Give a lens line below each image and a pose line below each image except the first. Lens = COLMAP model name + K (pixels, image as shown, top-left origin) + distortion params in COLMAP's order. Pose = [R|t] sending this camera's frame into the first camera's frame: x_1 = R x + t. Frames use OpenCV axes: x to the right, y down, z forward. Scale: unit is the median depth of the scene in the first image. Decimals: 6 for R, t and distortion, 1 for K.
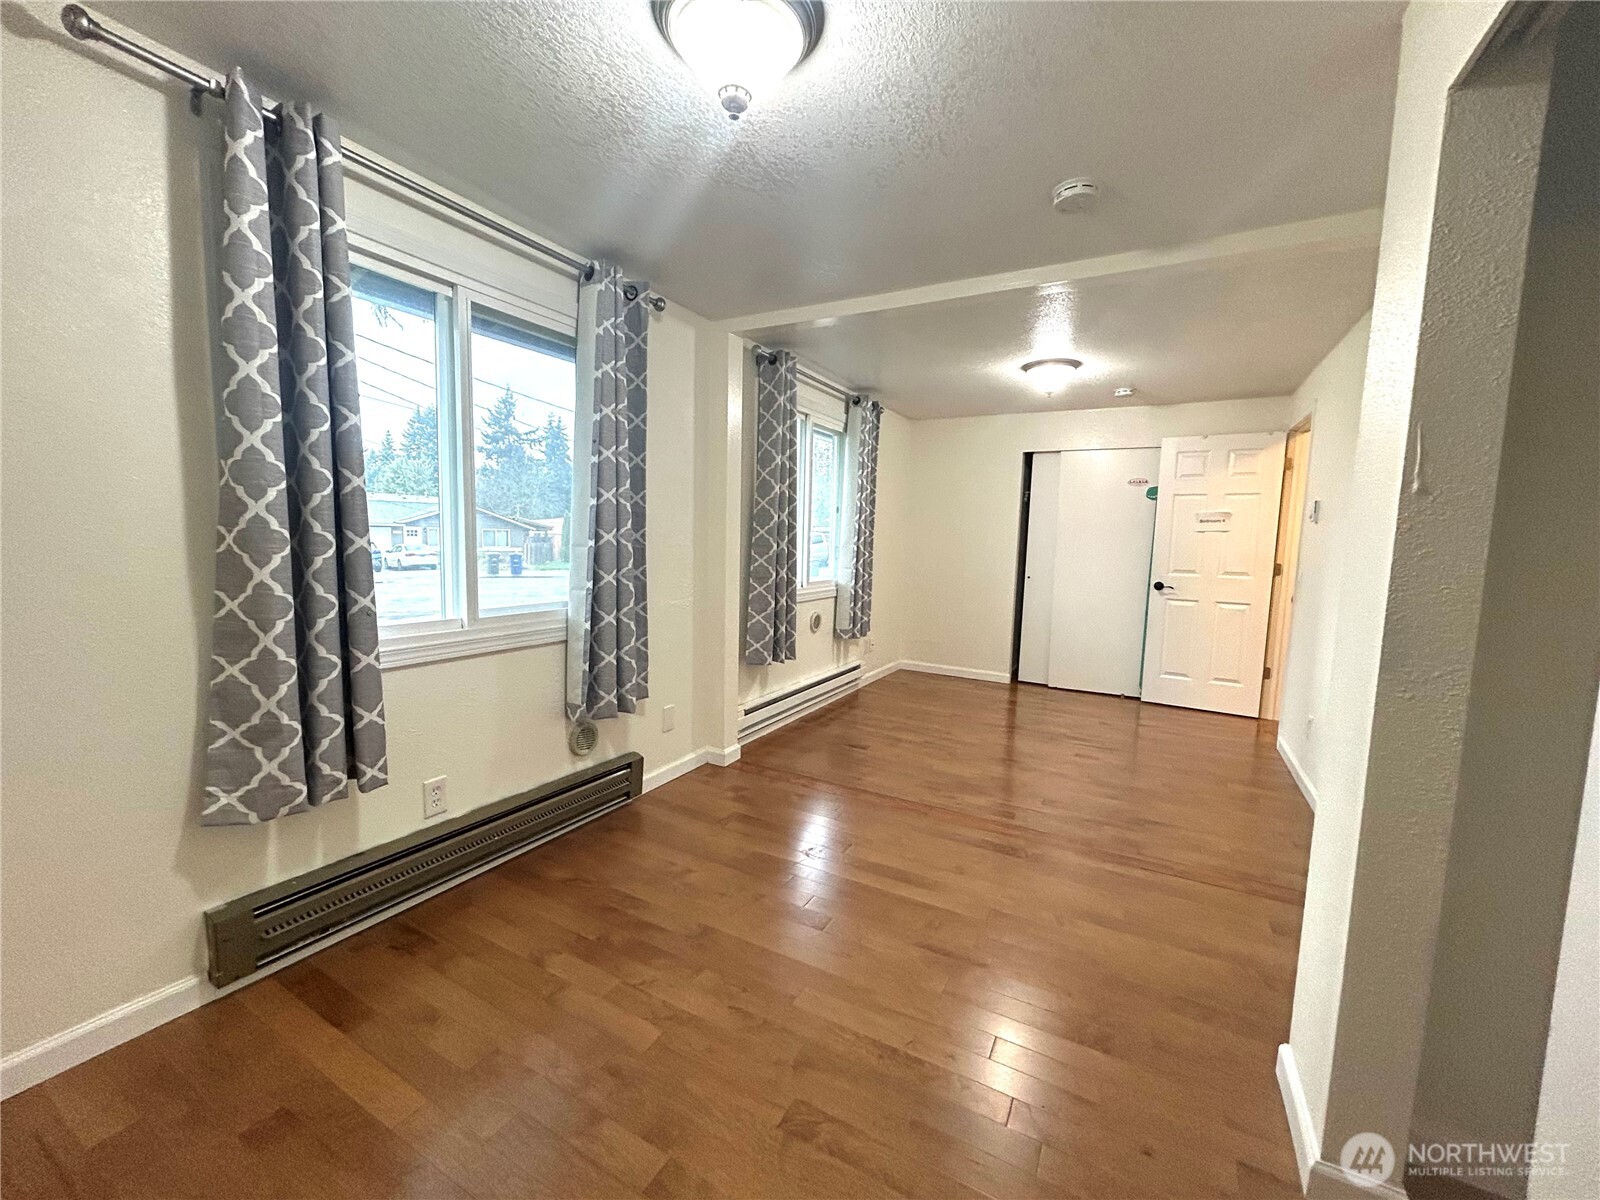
lens RADIAL K [[642.0, 0, 801.7], [0, 642.0, 604.8], [0, 0, 1]] dist [-0.000164, 0.000286]
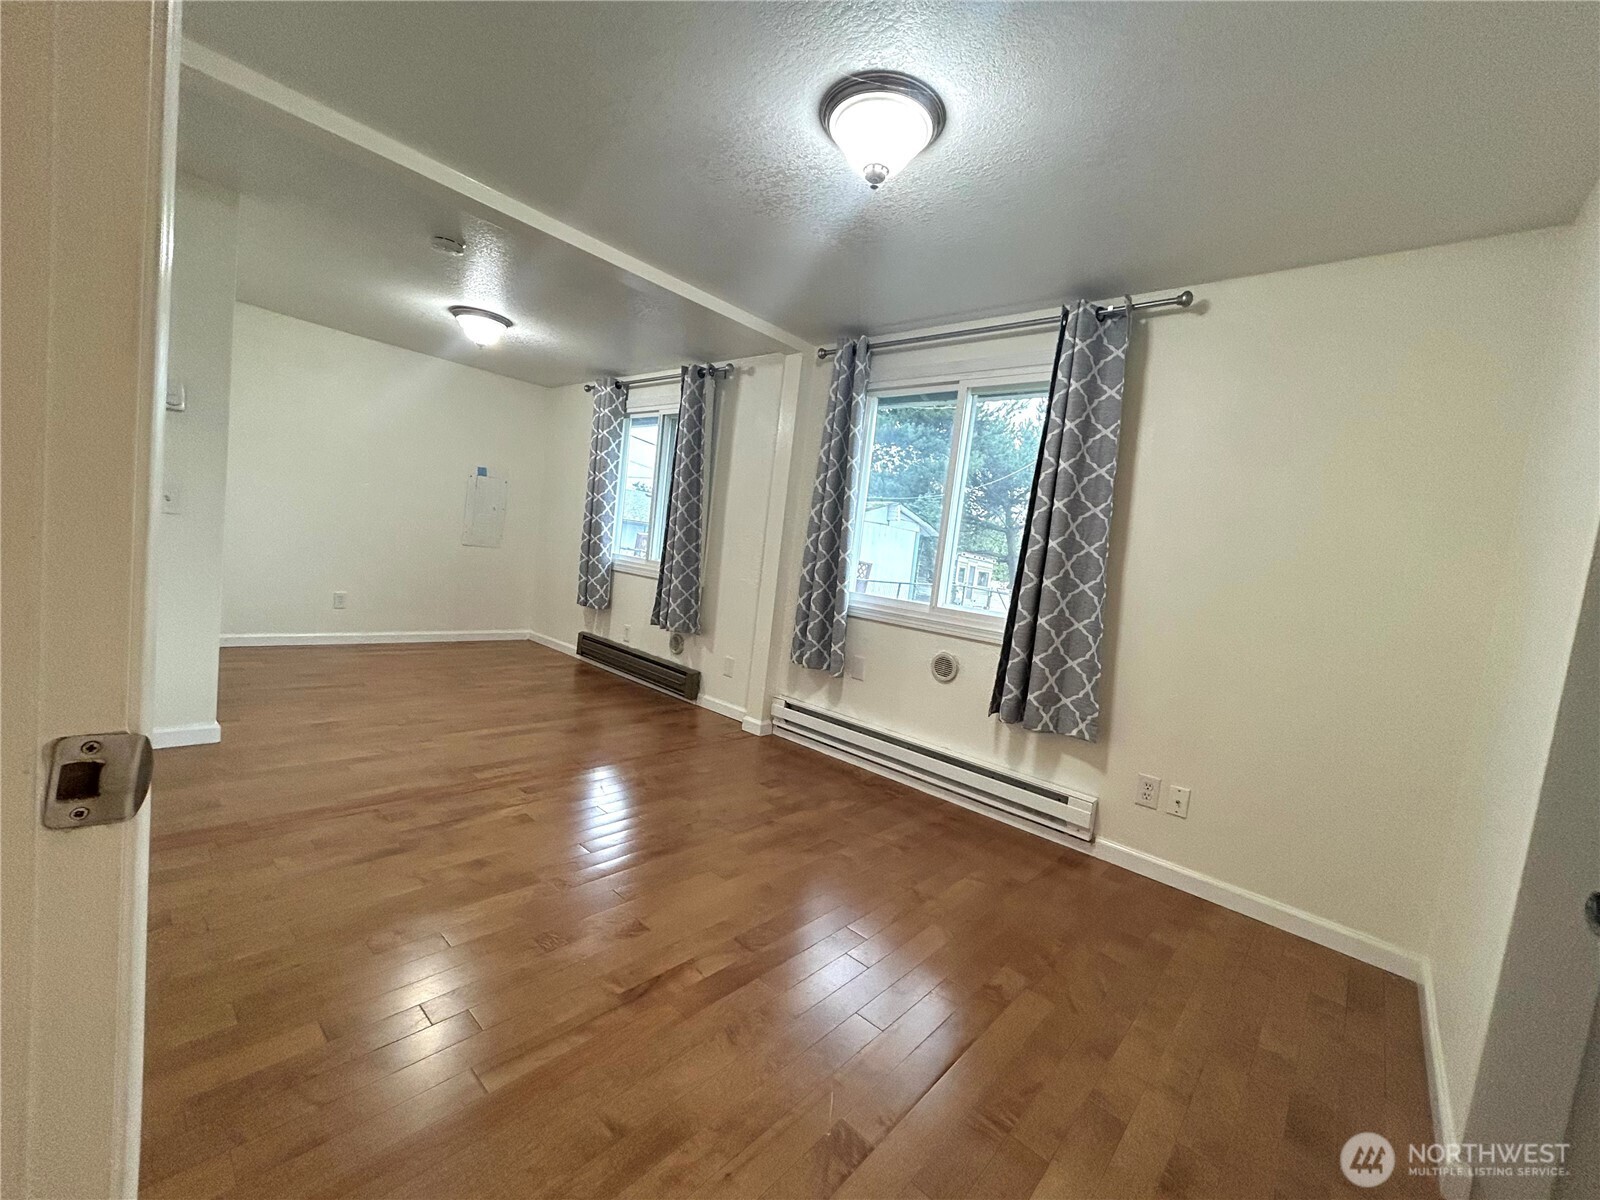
lens RADIAL K [[642.0, 0, 793.7], [0, 642.0, 602.9], [0, 0, 1]] dist [-0.000164, 0.000286]
pose [[-0.224220, 0.033398, -0.973966, 0.837218], [-0.217272, 0.972544, 0.083369, -0.071019], [0.950010, 0.230309, -0.210807, 1.108191]]
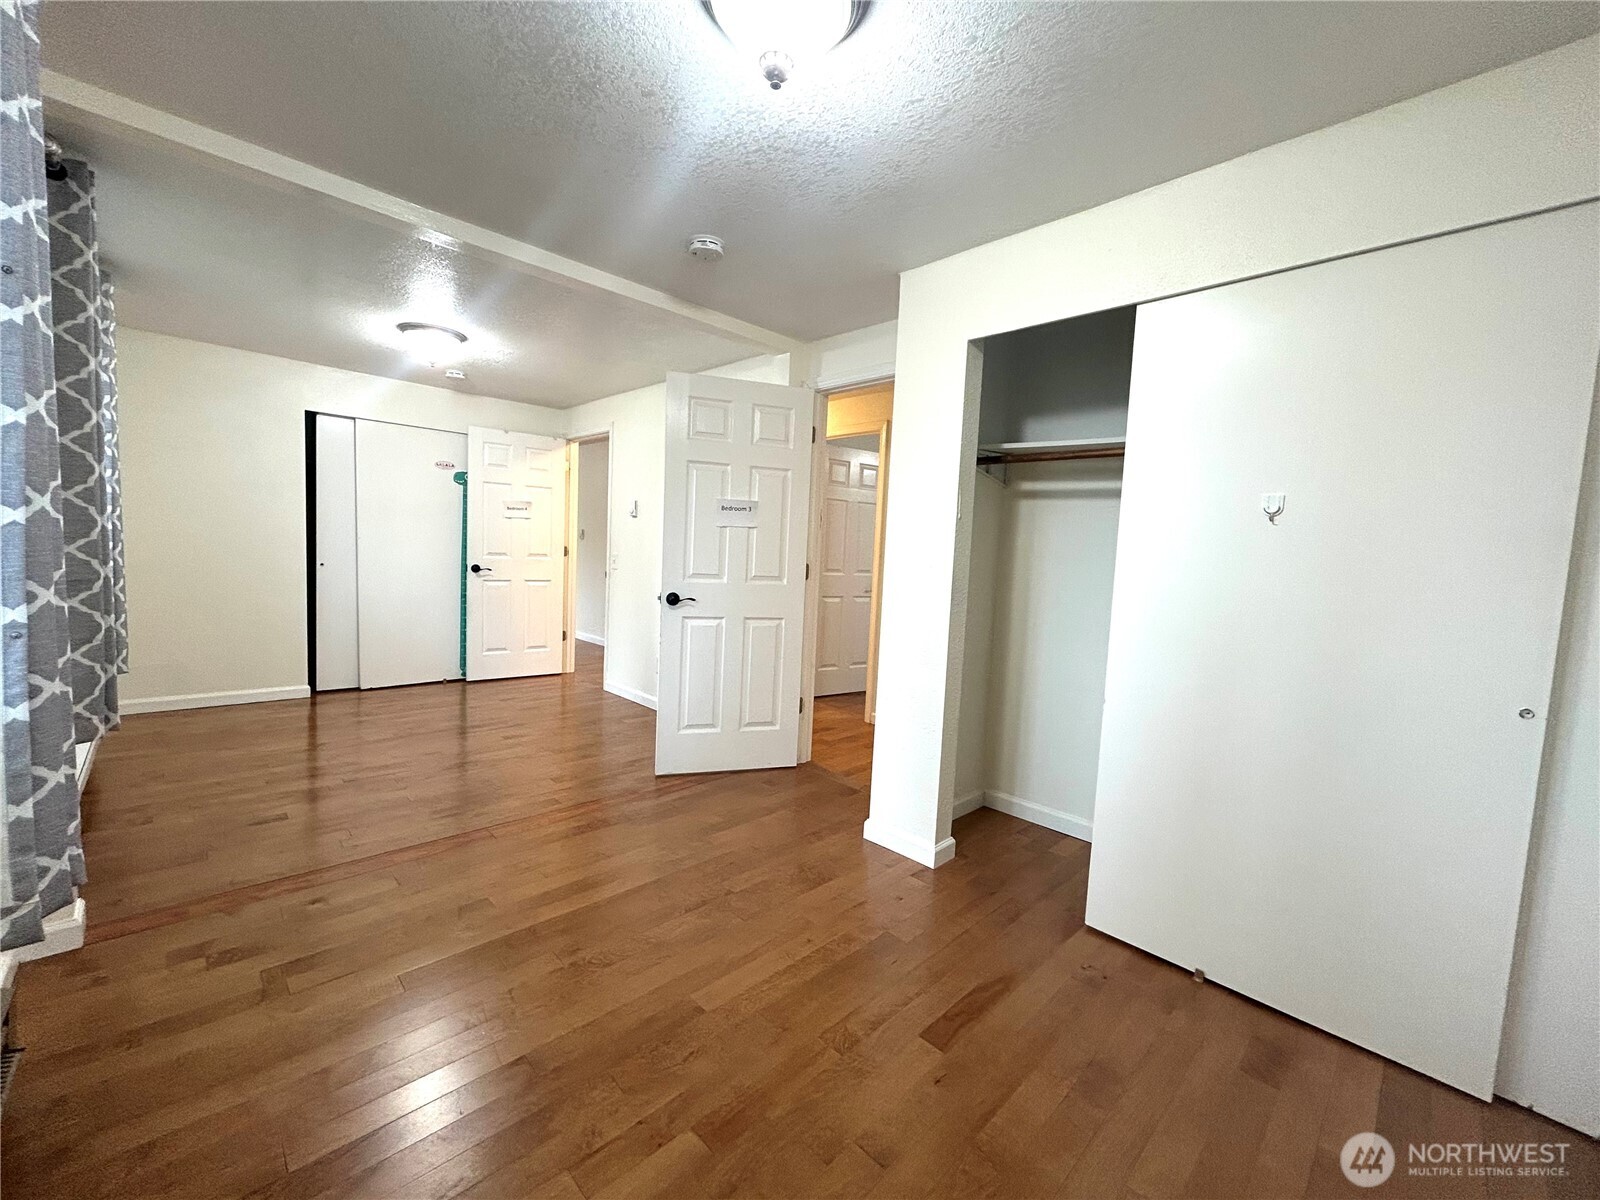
lens RADIAL K [[642.0, 0, 802.9], [0, 642.0, 592.1], [0, 0, 1]] dist [-0.000164, 0.000286]
pose [[0.293963, -0.078056, 0.952624, -0.363962], [0.065294, 0.995972, 0.061459, -0.025094], [-0.953584, 0.044134, 0.297875, 0.234673]]
